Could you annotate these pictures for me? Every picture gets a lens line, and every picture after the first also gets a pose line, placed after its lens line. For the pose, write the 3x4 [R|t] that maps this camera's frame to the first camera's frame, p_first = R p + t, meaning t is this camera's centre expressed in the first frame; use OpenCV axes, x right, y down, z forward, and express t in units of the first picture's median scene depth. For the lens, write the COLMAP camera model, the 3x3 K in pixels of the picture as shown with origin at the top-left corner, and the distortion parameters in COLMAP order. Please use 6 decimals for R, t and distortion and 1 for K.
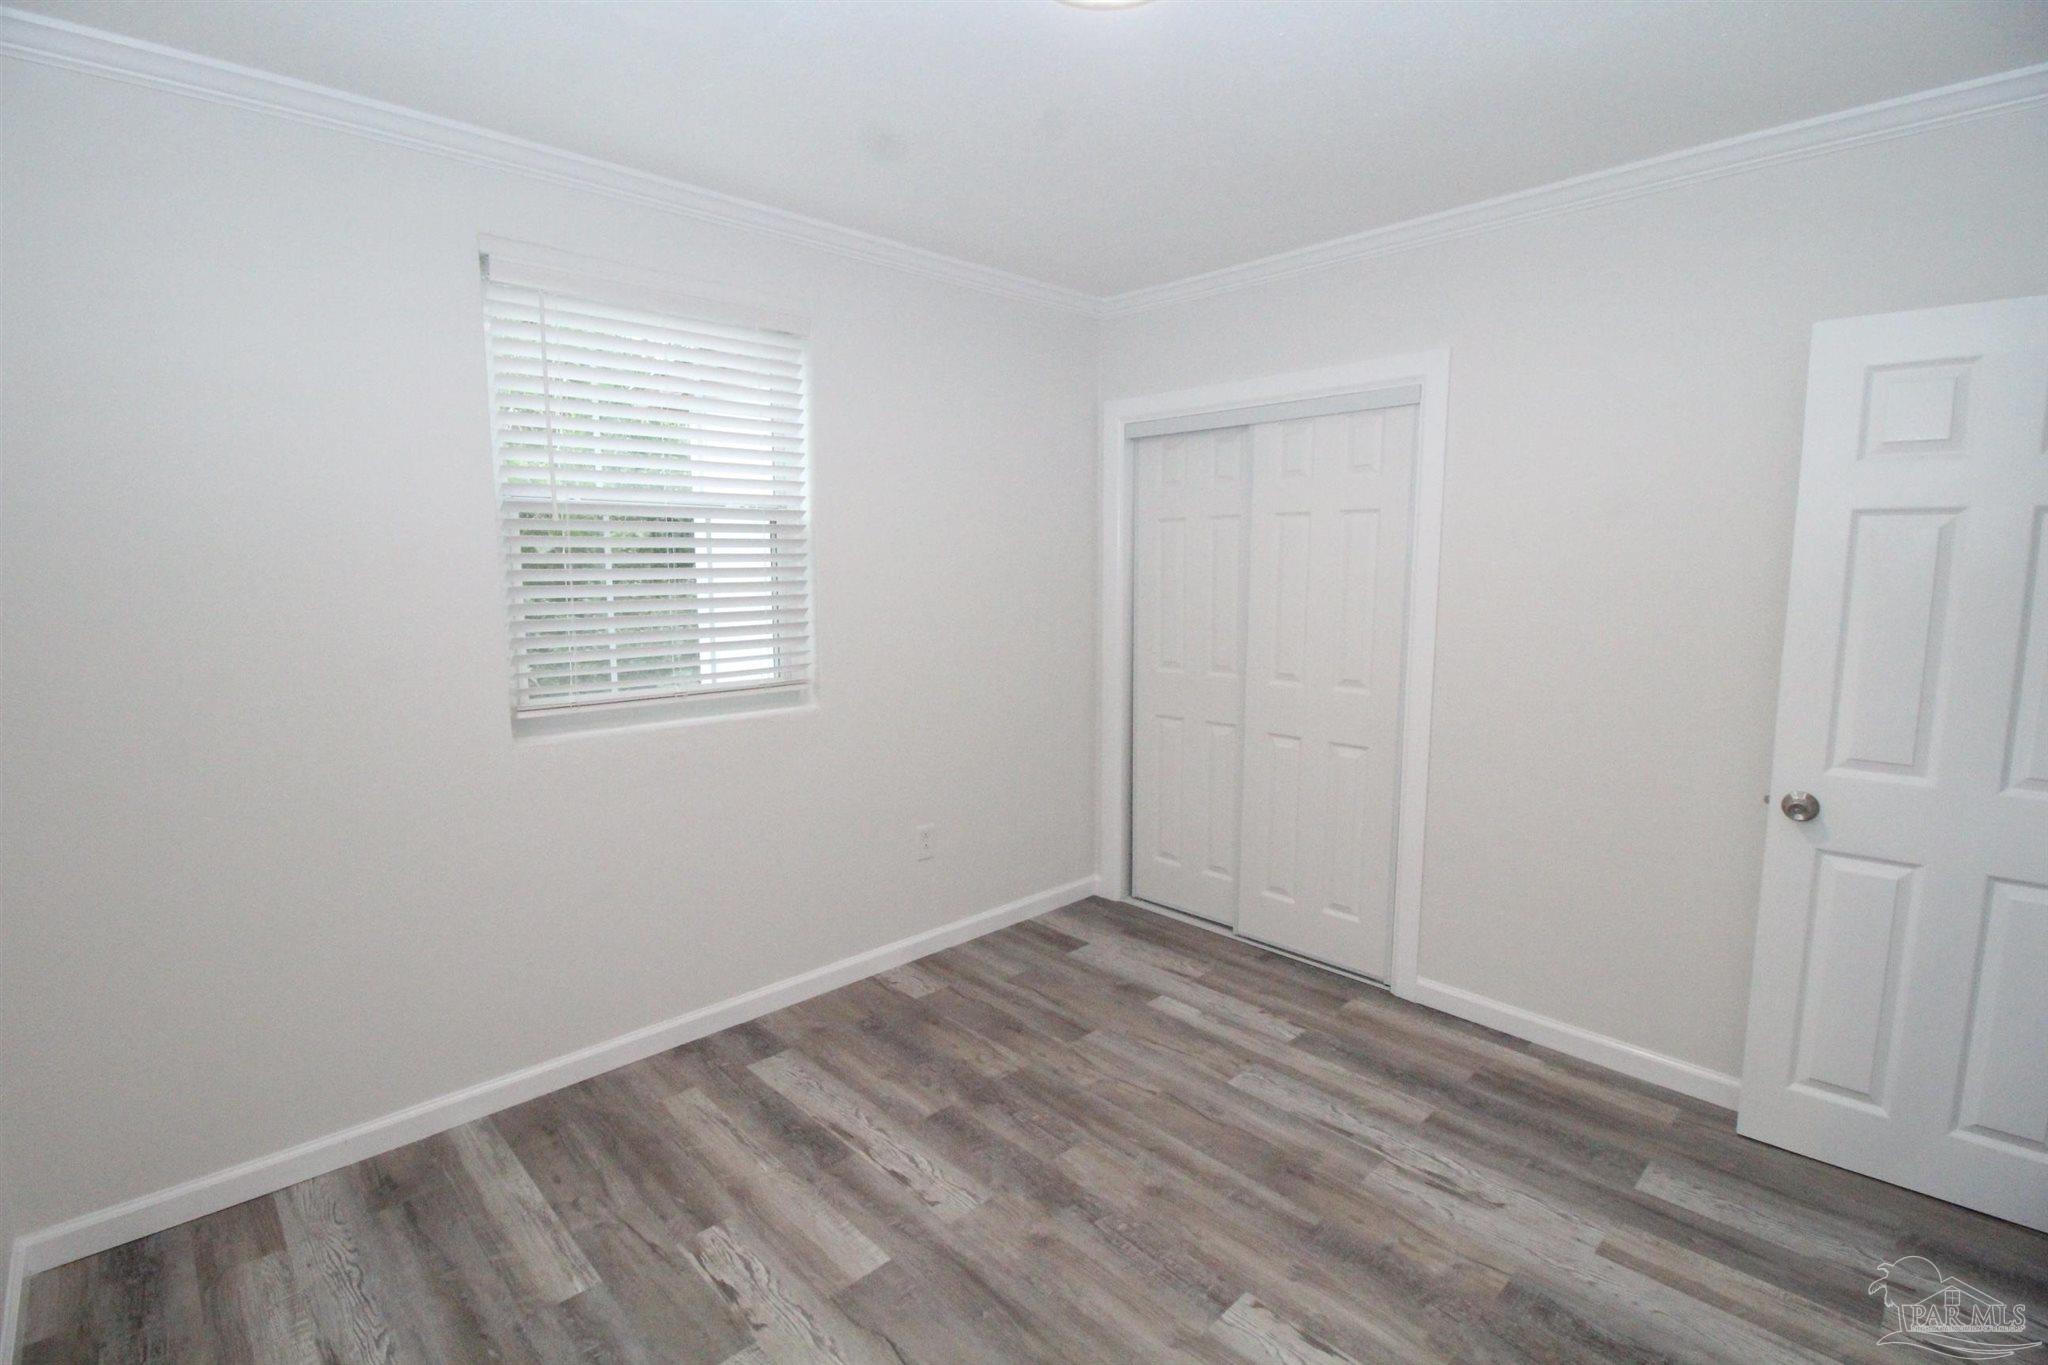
lens RADIAL K [[950.0, 0, 1022.4], [0, 950.0, 676.3], [0, 0, 1]] dist [-0.016988, -0.002112]
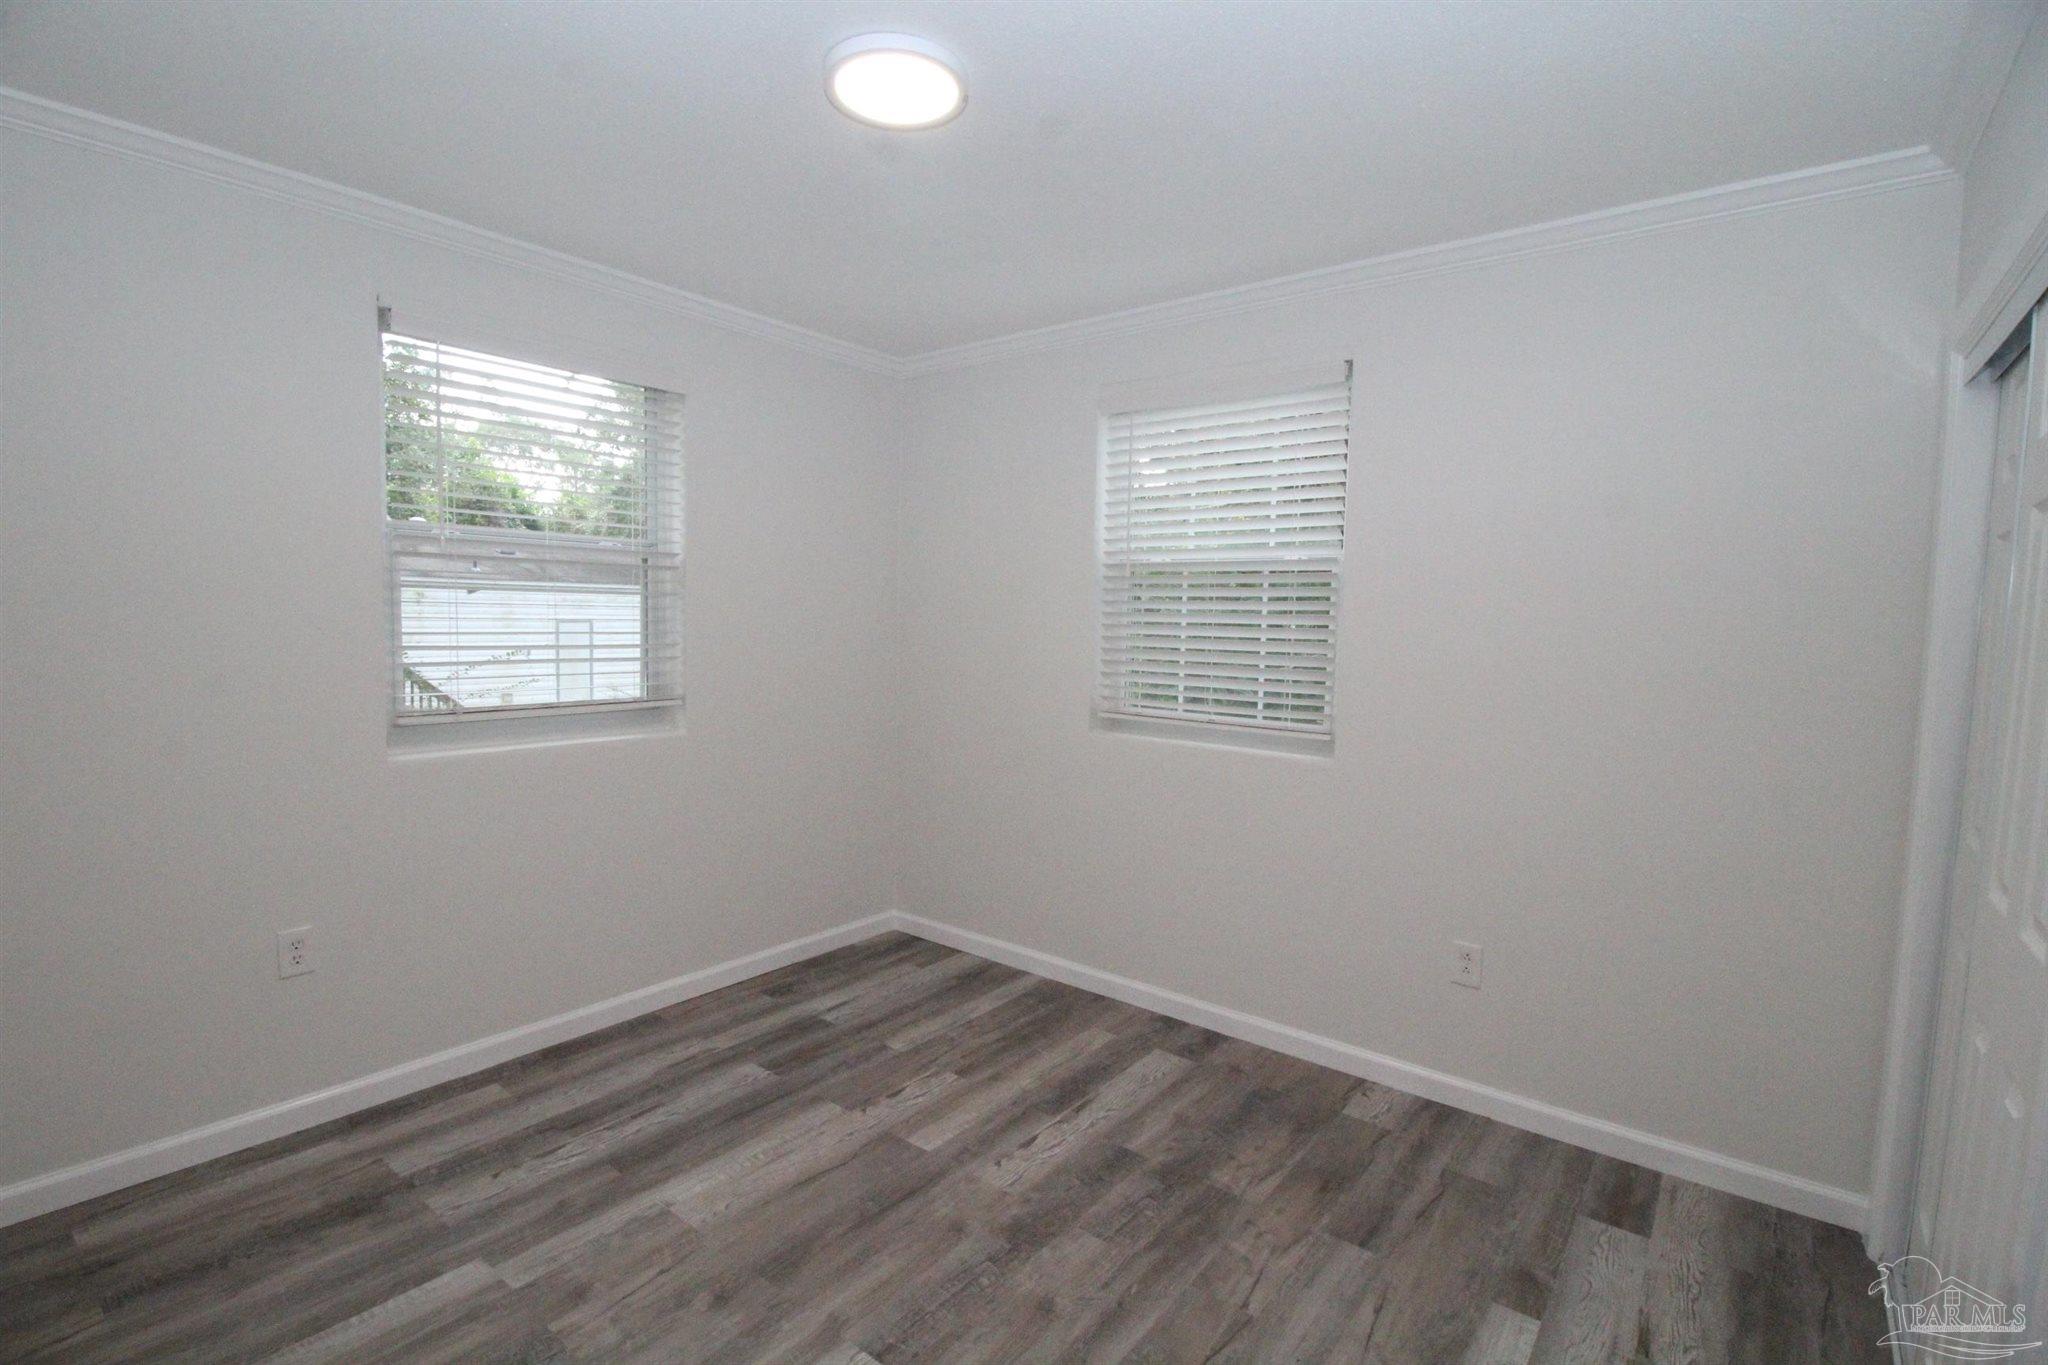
lens RADIAL K [[950.0, 0, 1020.3], [0, 950.0, 670.4], [0, 0, 1]] dist [-0.016988, -0.002112]
pose [[0.128631, 0.065943, -0.989498, 0.808518], [-0.142815, 0.988618, 0.047319, -0.068971], [0.981355, 0.135228, 0.136585, 0.644664]]
